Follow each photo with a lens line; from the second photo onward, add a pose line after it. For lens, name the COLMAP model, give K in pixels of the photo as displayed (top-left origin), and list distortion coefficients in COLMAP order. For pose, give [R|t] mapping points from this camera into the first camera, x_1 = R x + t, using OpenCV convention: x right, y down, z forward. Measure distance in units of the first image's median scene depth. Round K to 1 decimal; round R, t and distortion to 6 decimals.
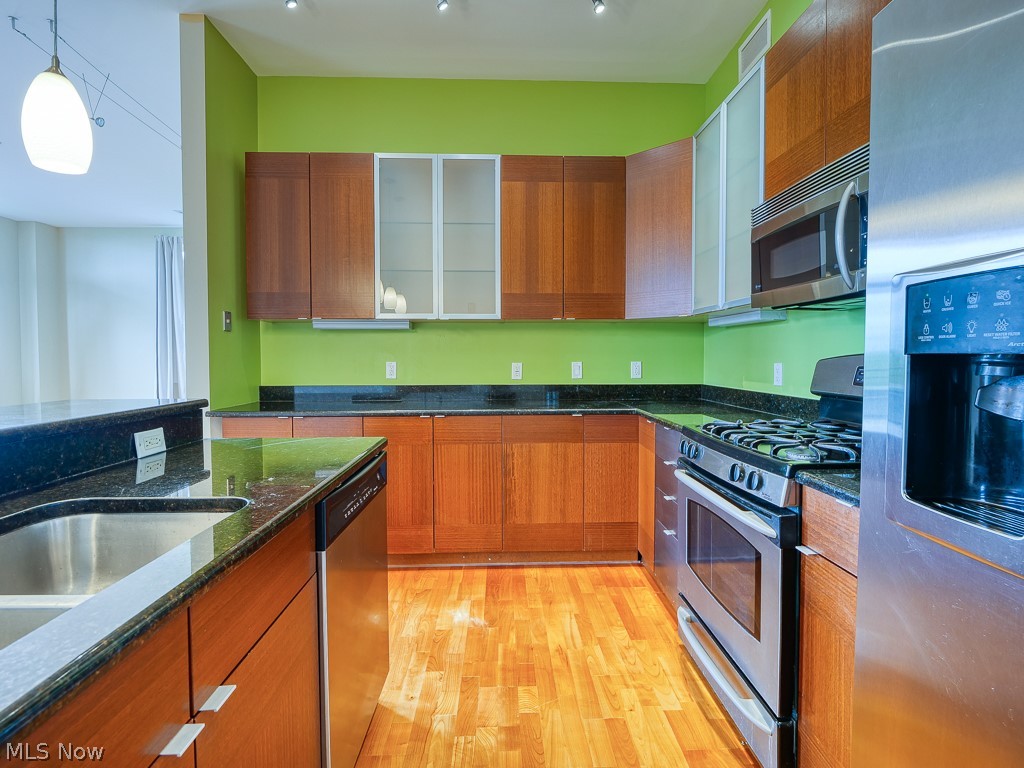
lens RADIAL K [[501.6, 0, 517.3], [0, 501.6, 372.5], [0, 0, 1]] dist [-0.013825, -0.000444]
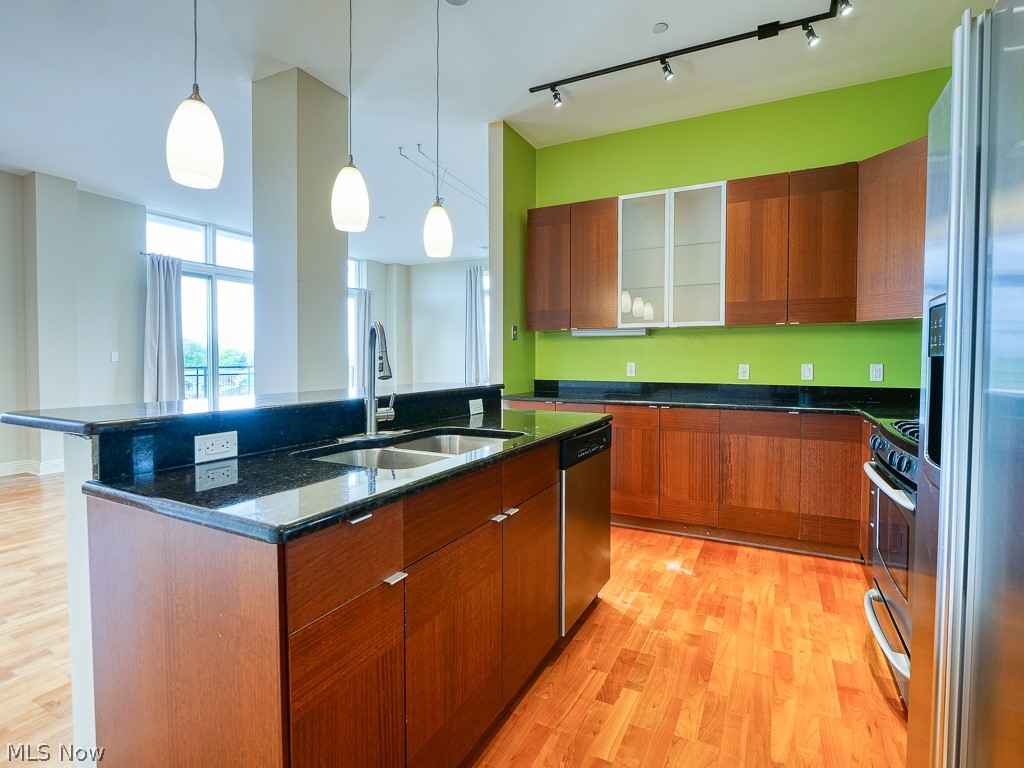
lens RADIAL K [[501.6, 0, 521.2], [0, 501.6, 372.0], [0, 0, 1]] dist [-0.013825, -0.000444]
pose [[0.875063, 0.016651, -0.483723, 0.123379], [-0.018704, 0.999825, 0.000583, 0.007856], [0.483648, 0.008538, 0.875221, -0.230471]]
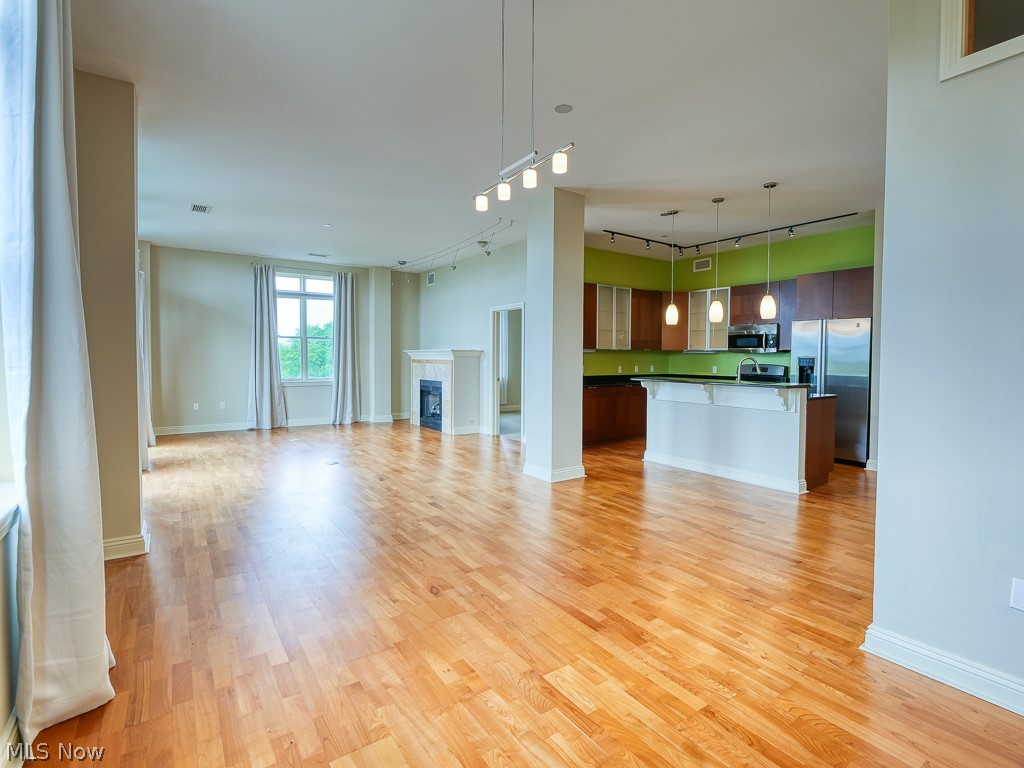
lens RADIAL K [[501.6, 0, 518.6], [0, 501.6, 367.7], [0, 0, 1]] dist [-0.013825, -0.000444]
pose [[0.842600, -0.001979, 0.538536, -2.114667], [0.008840, 0.999909, -0.010156, 0.011056], [-0.538467, 0.013318, 0.842541, -0.975840]]
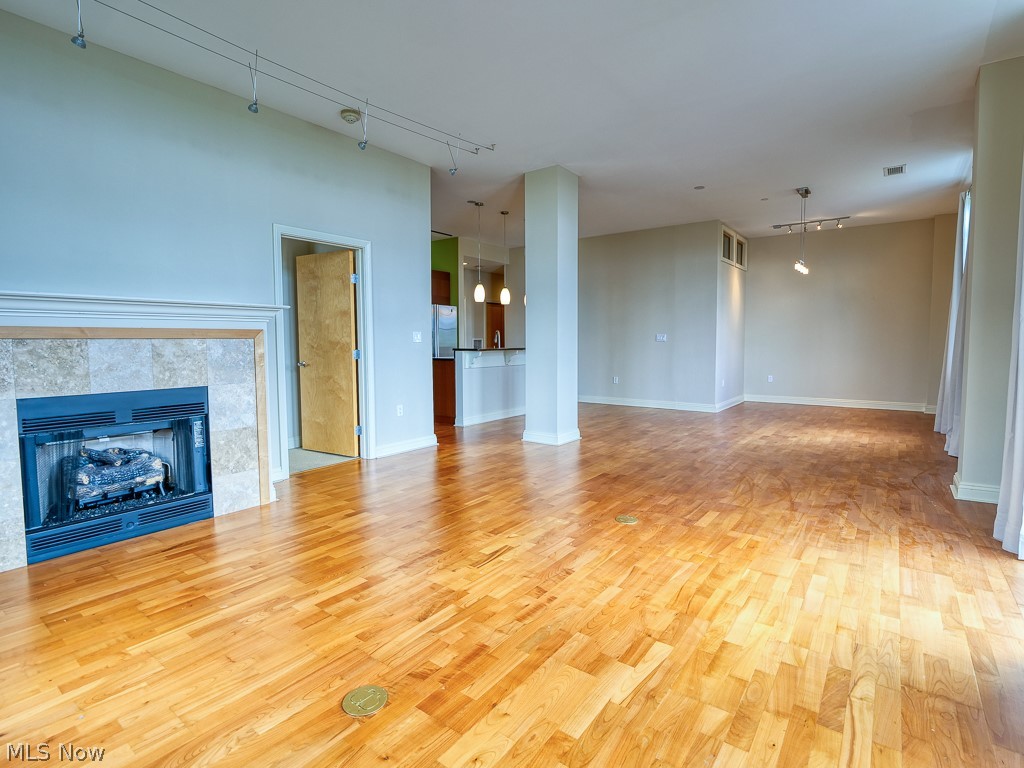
lens RADIAL K [[501.6, 0, 518.5], [0, 501.6, 376.2], [0, 0, 1]] dist [-0.013825, -0.000444]
pose [[-0.773671, -0.039067, 0.632381, -2.150045], [0.027845, 0.995036, 0.095537, -0.054284], [-0.632975, 0.091523, -0.768743, 2.259323]]
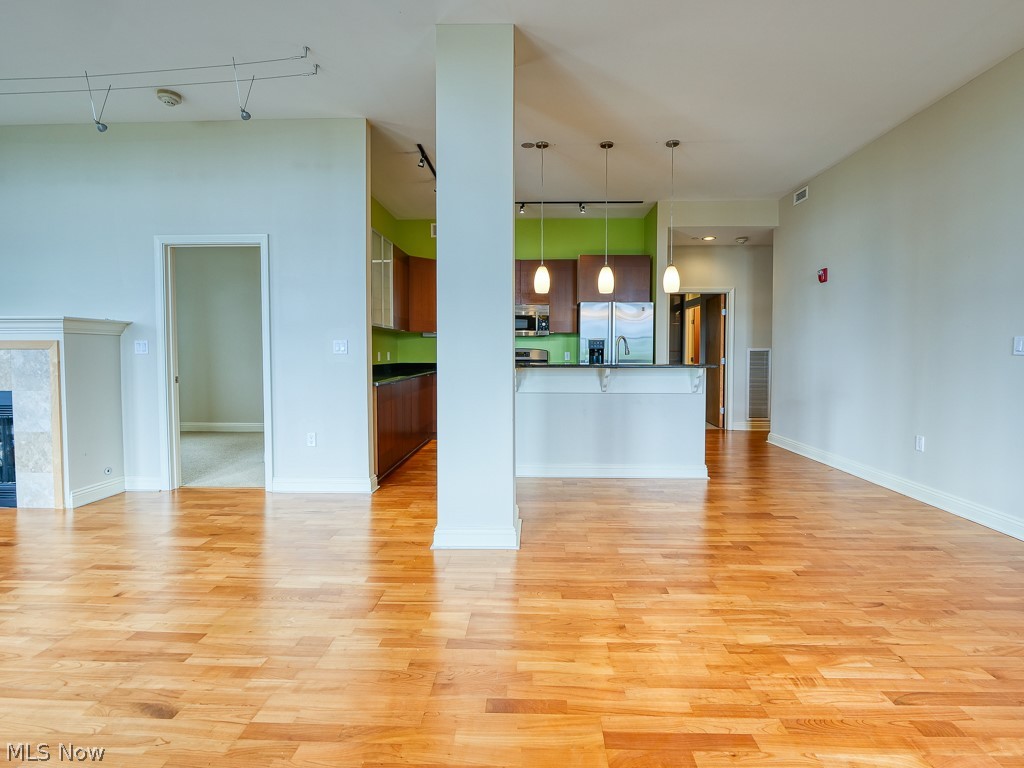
lens RADIAL K [[501.6, 0, 521.8], [0, 501.6, 373.3], [0, 0, 1]] dist [-0.013825, -0.000444]
pose [[0.070885, -0.038404, 0.996745, -2.059937], [0.033665, 0.998781, 0.036088, 0.010466], [-0.996916, 0.030997, 0.072092, 0.410663]]
